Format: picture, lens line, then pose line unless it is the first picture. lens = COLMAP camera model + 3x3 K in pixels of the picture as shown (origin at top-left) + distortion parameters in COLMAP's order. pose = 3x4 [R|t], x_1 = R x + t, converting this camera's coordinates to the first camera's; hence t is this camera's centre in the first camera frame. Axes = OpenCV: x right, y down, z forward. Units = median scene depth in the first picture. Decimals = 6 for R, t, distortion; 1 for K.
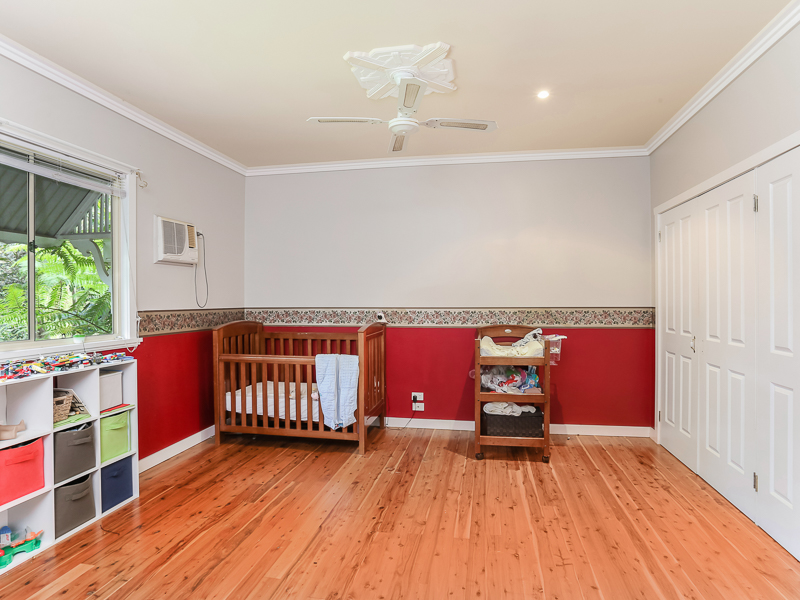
lens RADIAL K [[457.4, 0, 401.1], [0, 457.4, 313.0], [0, 0, 1]] dist [-0.068647, 0.032911]
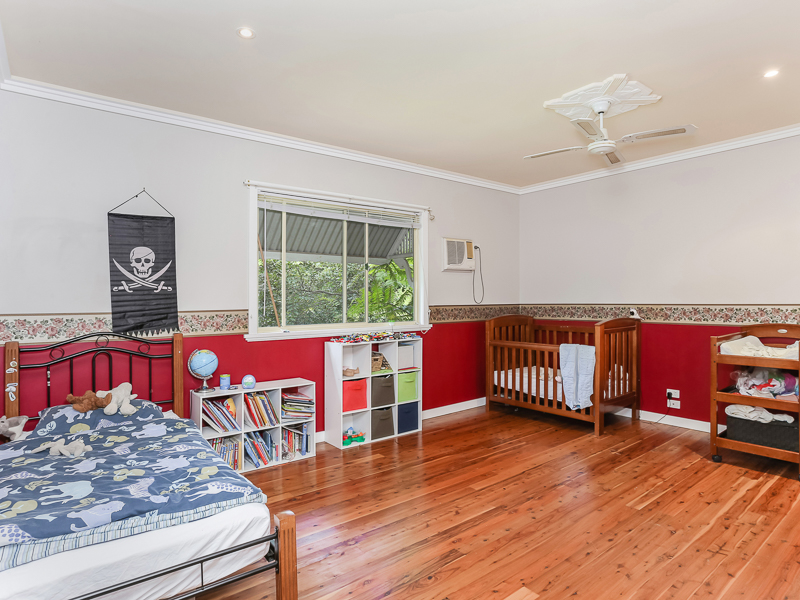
lens RADIAL K [[457.4, 0, 401.1], [0, 457.4, 313.0], [0, 0, 1]] dist [-0.068647, 0.032911]
pose [[0.750219, 0.015407, -0.661010, 0.280076], [-0.010143, 0.999879, 0.011794, 0.002275], [0.661112, -0.002144, 0.750284, -0.146098]]
